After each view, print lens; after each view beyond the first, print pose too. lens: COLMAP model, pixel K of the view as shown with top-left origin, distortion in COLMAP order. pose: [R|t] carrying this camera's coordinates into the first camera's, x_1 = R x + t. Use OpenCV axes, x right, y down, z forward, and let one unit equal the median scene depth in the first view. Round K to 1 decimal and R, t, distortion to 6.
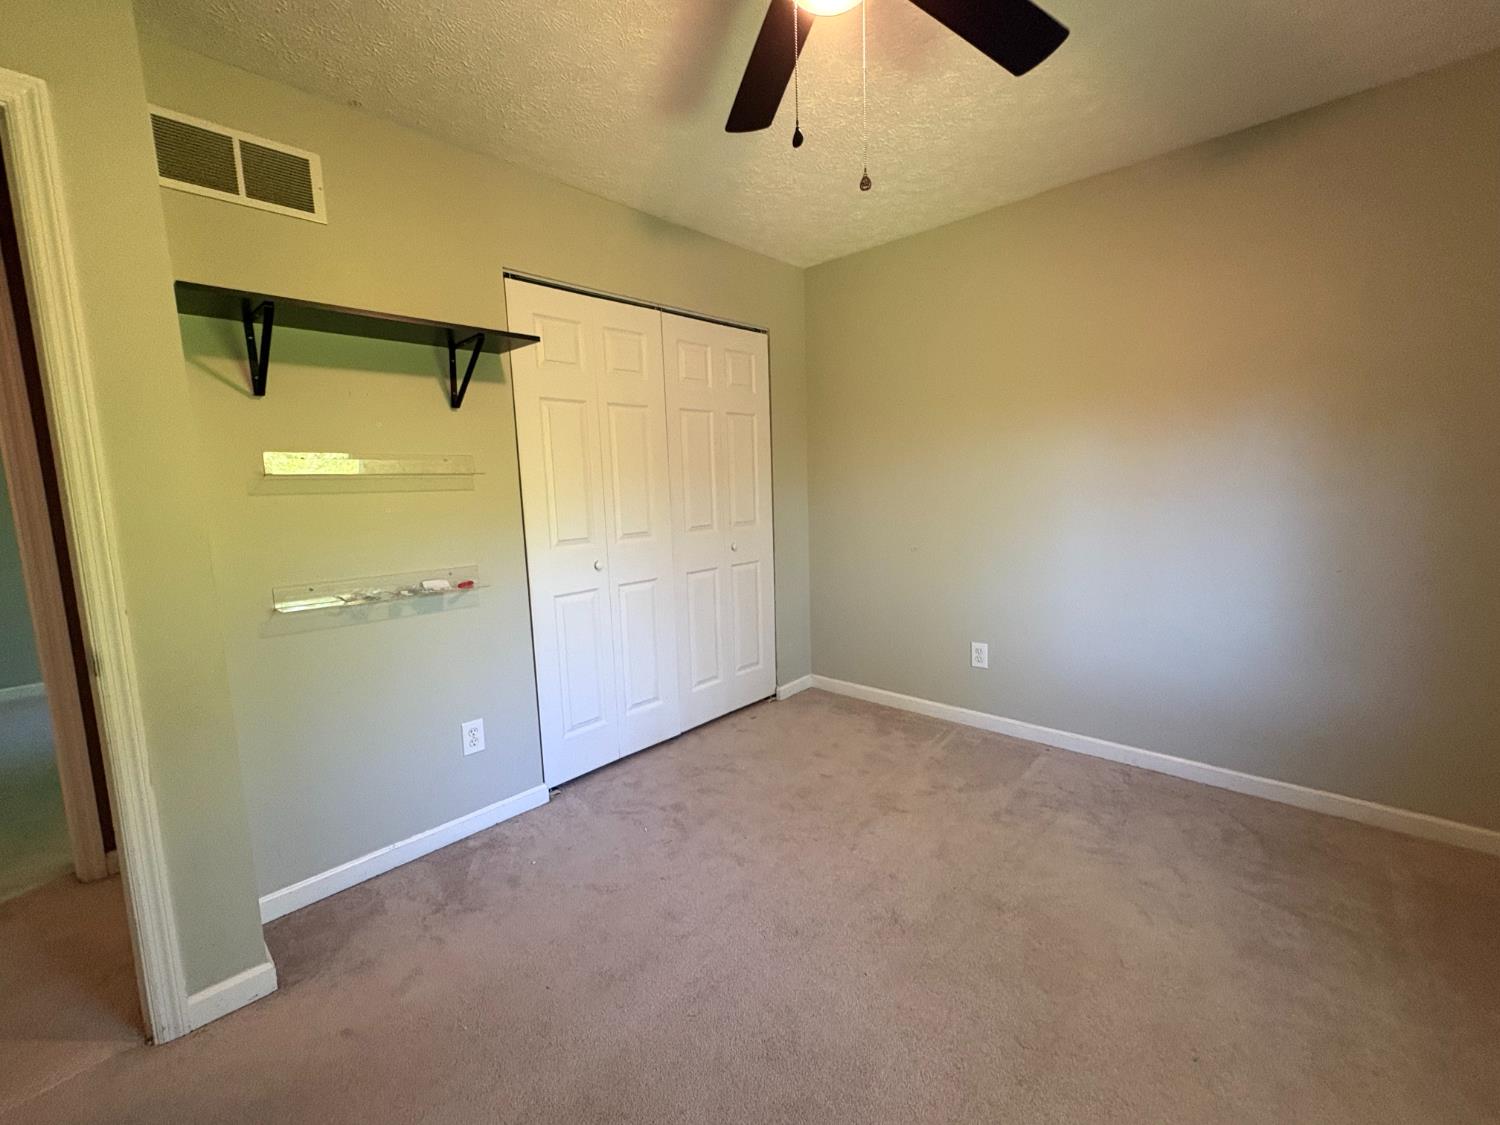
lens RADIAL K [[599.9, 0, 749.4], [0, 599.9, 557.6], [0, 0, 1]] dist [0.001536, 0.000476]
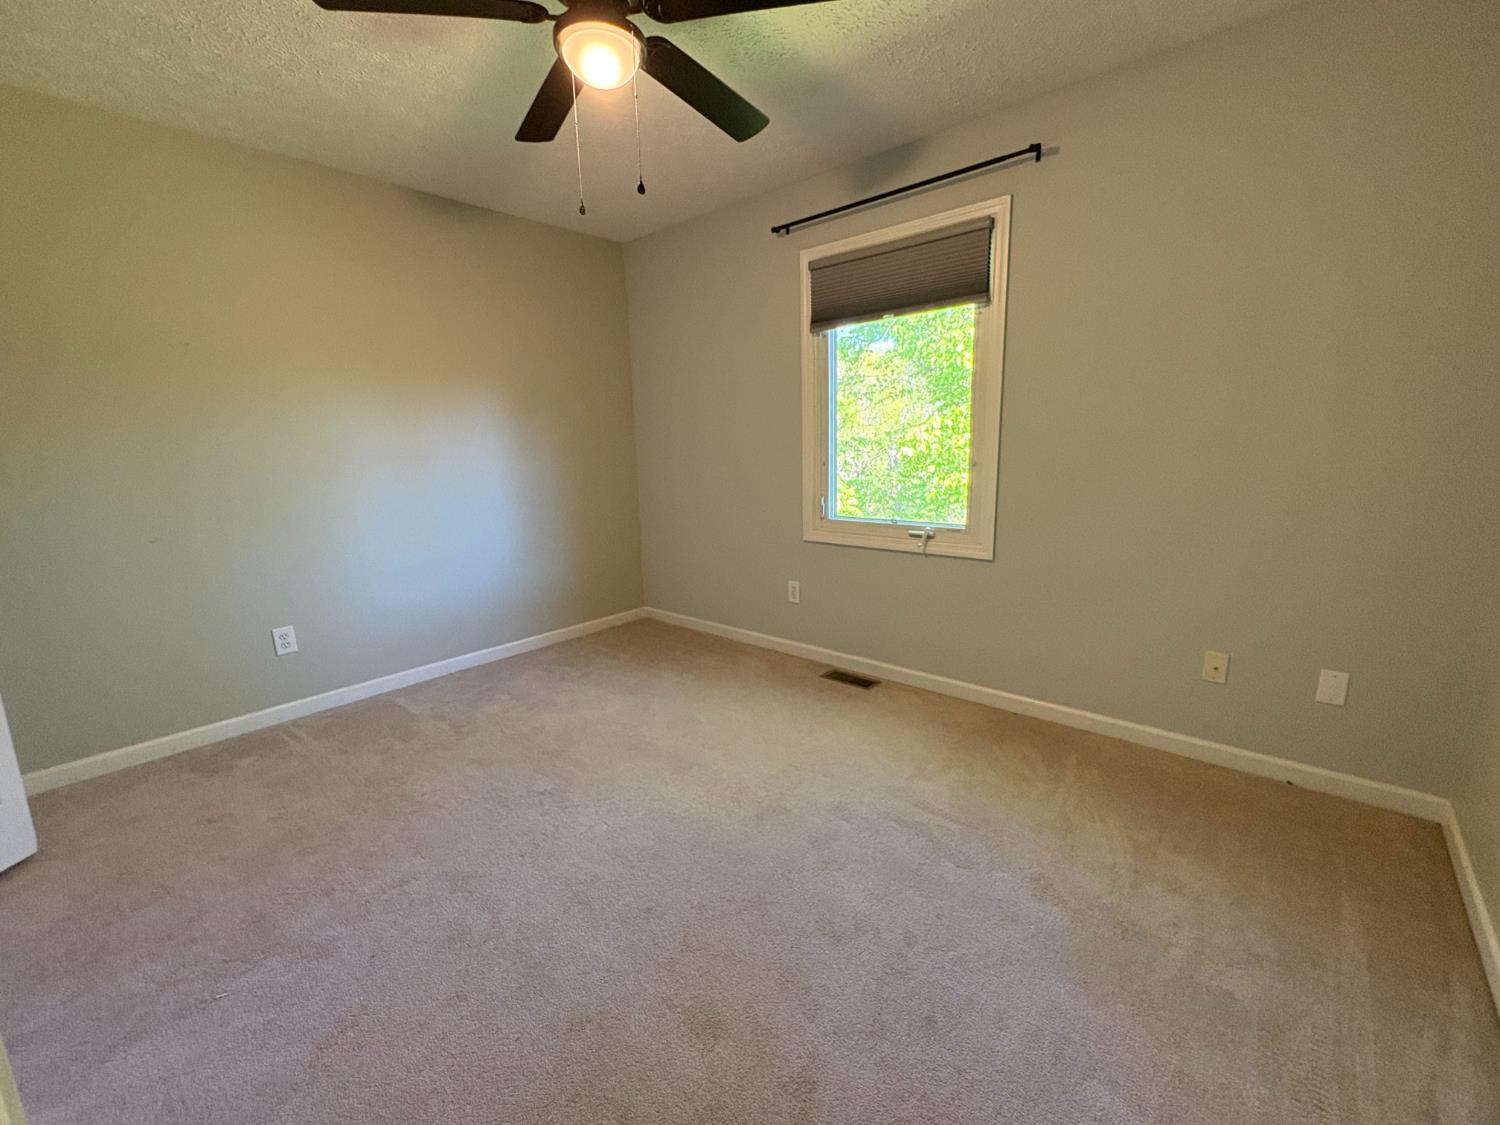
lens RADIAL K [[599.9, 0, 749.4], [0, 599.9, 557.6], [0, 0, 1]] dist [0.001536, 0.000476]
pose [[-0.002248, -0.161212, 0.986917, -0.622031], [0.136565, 0.977624, 0.160005, -0.012562], [-0.990629, 0.135138, 0.019818, 0.332348]]
